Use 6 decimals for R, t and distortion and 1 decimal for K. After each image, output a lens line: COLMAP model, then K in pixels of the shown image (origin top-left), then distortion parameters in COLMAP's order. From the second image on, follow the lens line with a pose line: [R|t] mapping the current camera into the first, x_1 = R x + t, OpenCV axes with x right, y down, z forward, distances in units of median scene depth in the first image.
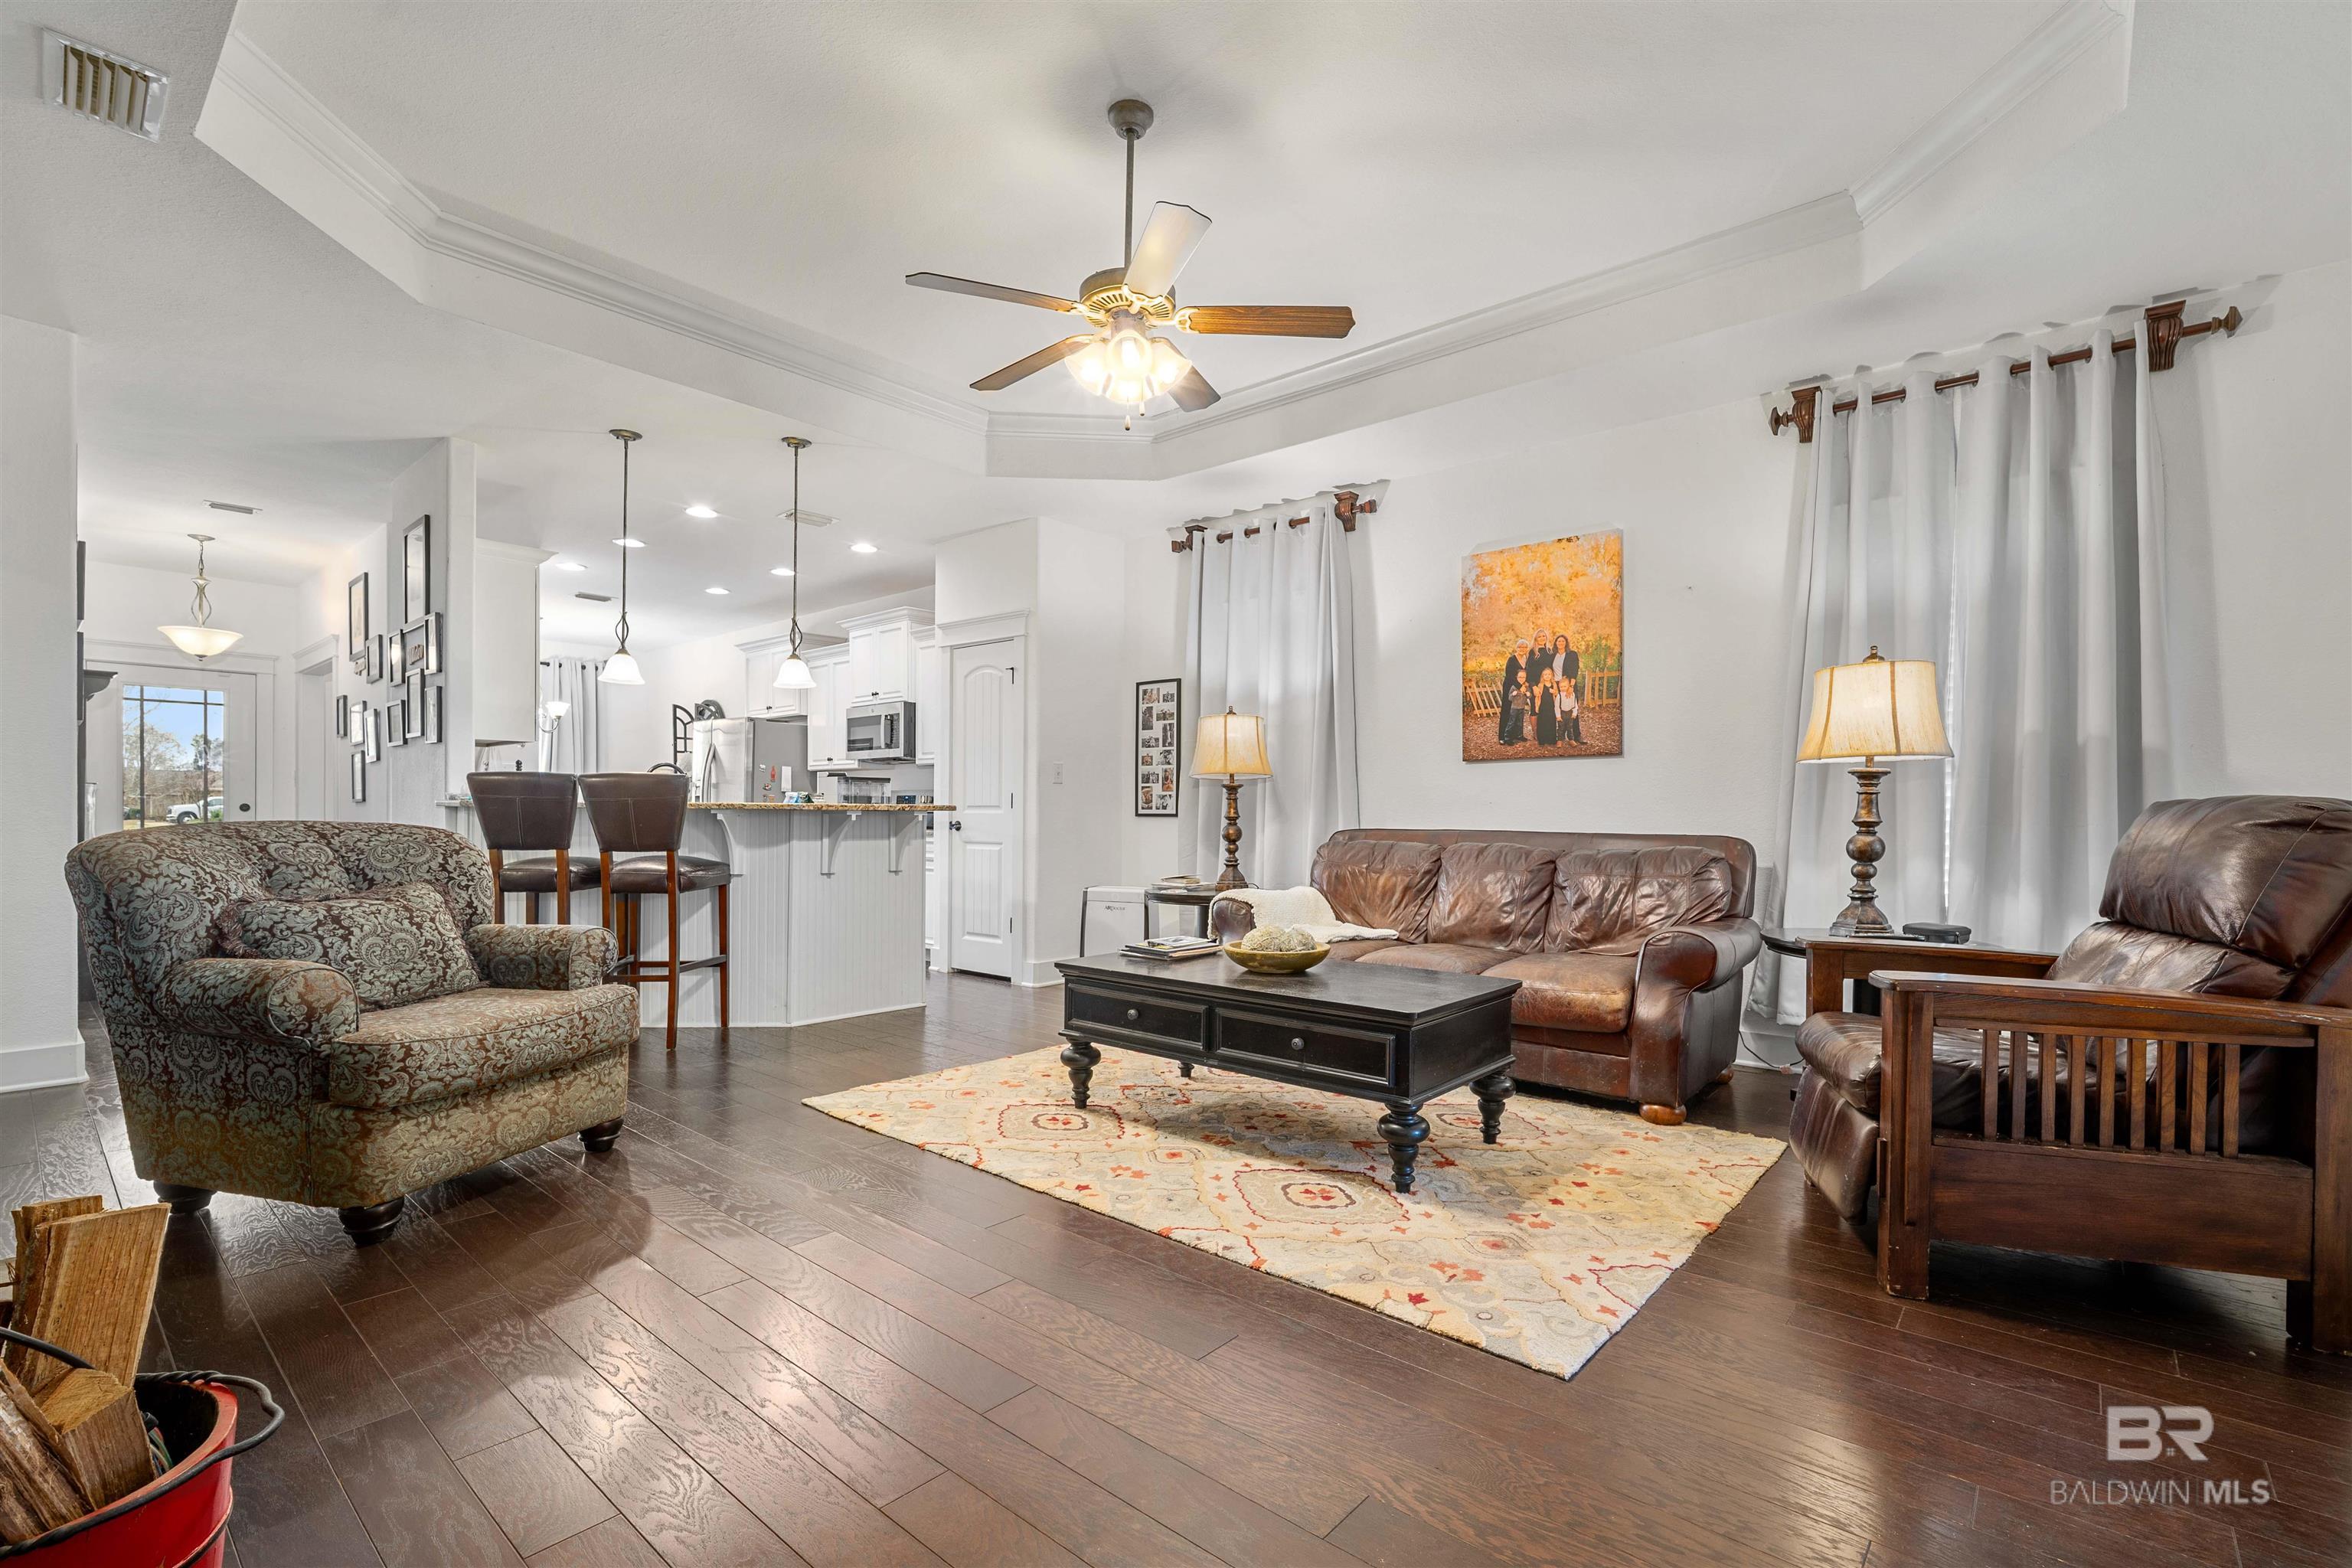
lens RADIAL K [[1048.0, 0, 1178.5], [0, 1048.0, 814.3], [0, 0, 1]] dist [0.000589, 0.000118]
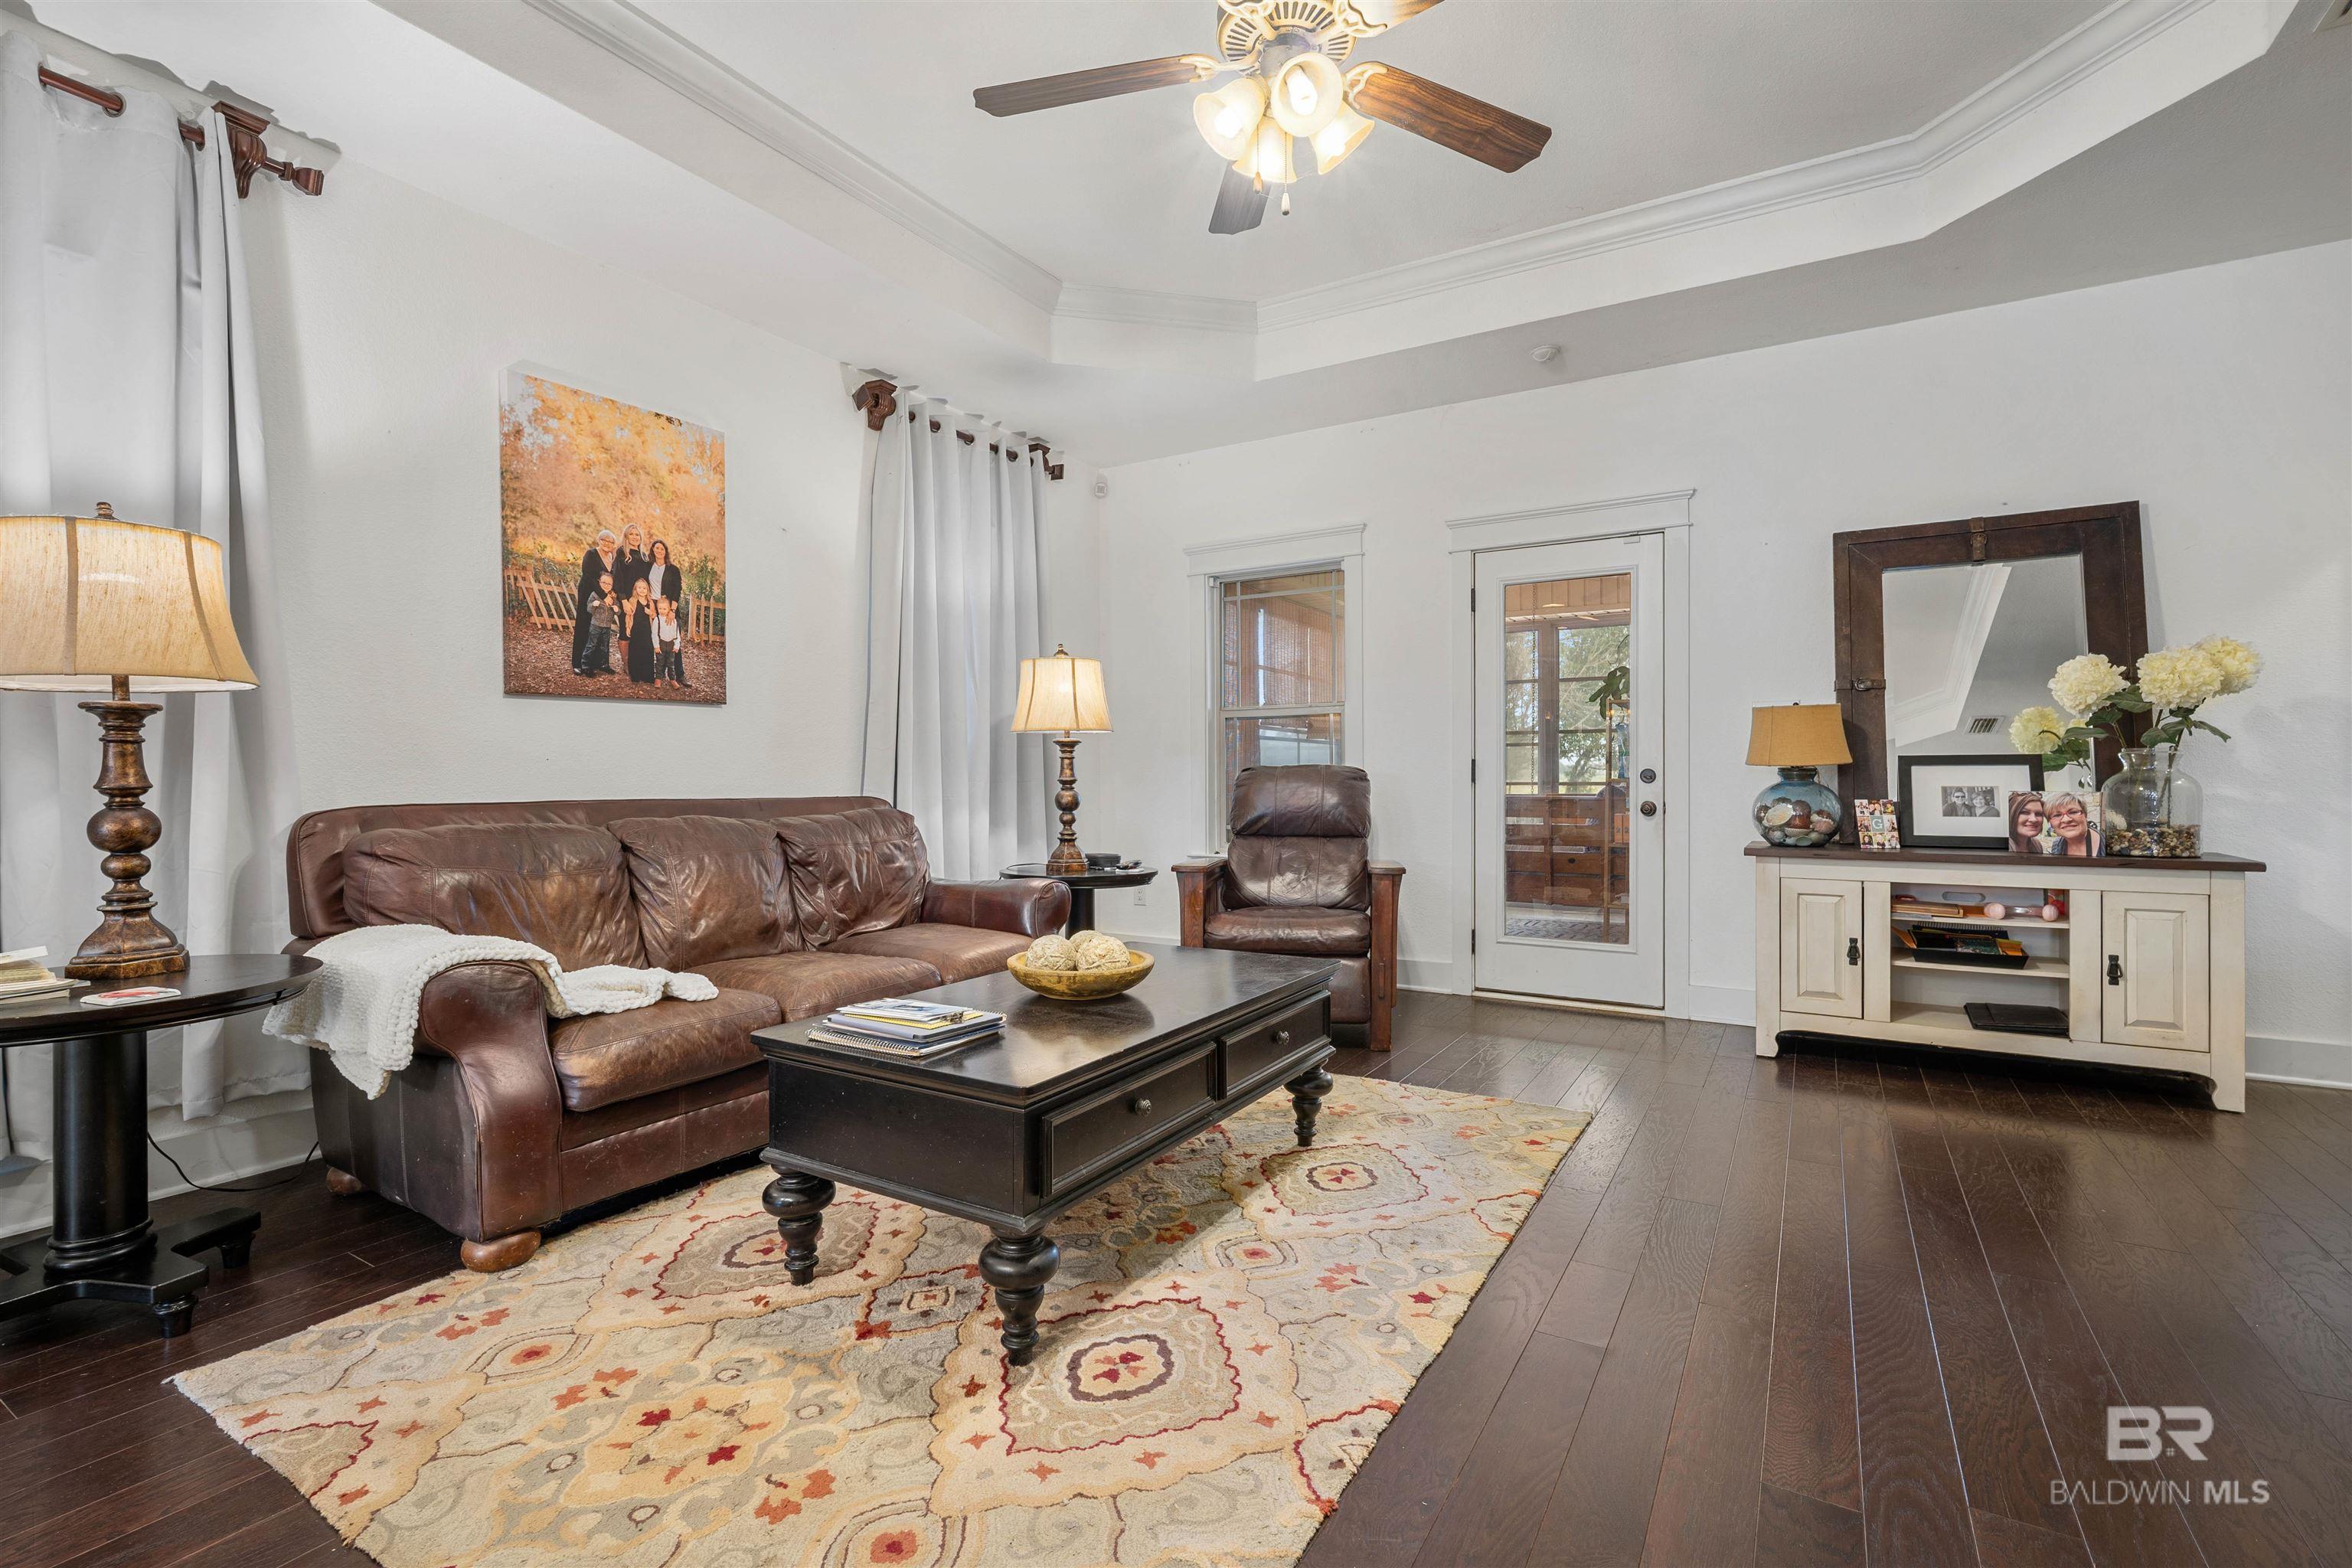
lens RADIAL K [[1043.8, 0, 1202.6], [0, 1043.8, 773.9], [0, 0, 1]] dist [-0.009766, 0.000515]
pose [[-0.178551, -0.003400, 0.983925, -0.450428], [0.001961, 0.999991, 0.003811, -0.003626], [-0.983929, 0.002610, -0.178543, 0.750196]]
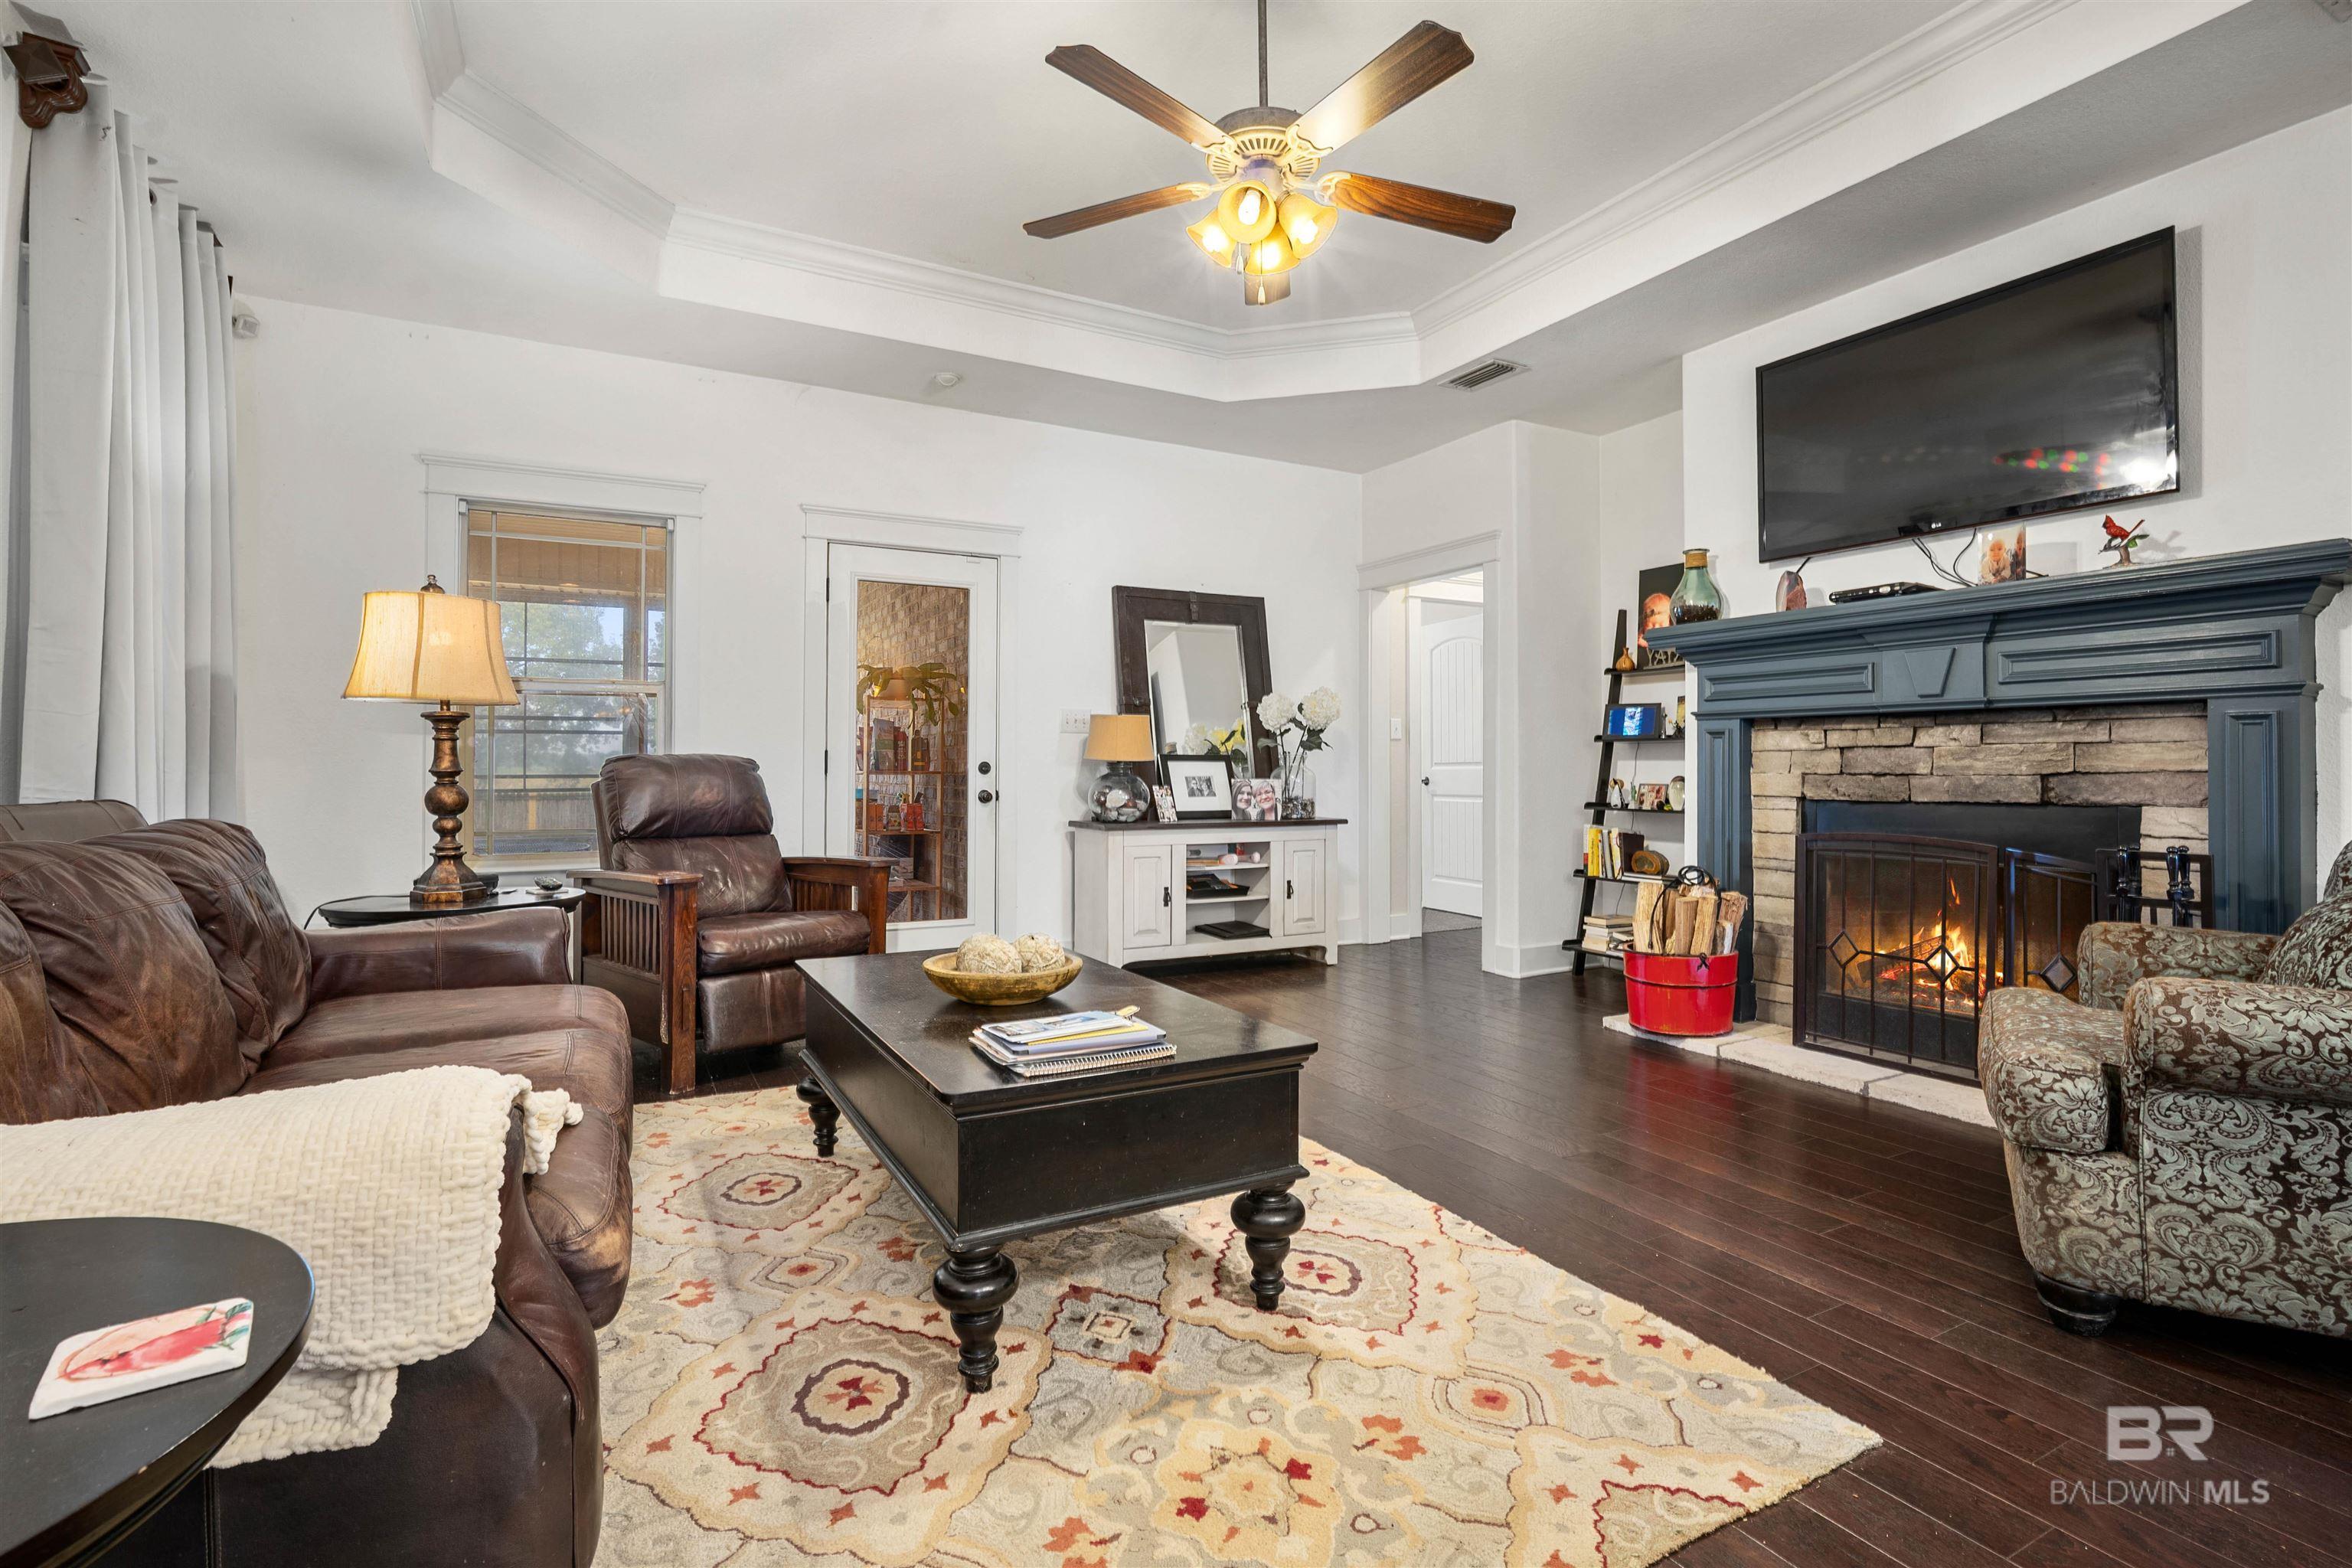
lens RADIAL K [[1085.2, 0, 1179.9], [0, 1085.2, 755.3], [0, 0, 1]] dist [-0.008874, 0.000390]
pose [[-0.935670, -0.003721, 0.352857, -0.186412], [-0.007577, 0.999926, -0.009546, -0.001563], [-0.352795, -0.011605, -0.935629, 1.159303]]
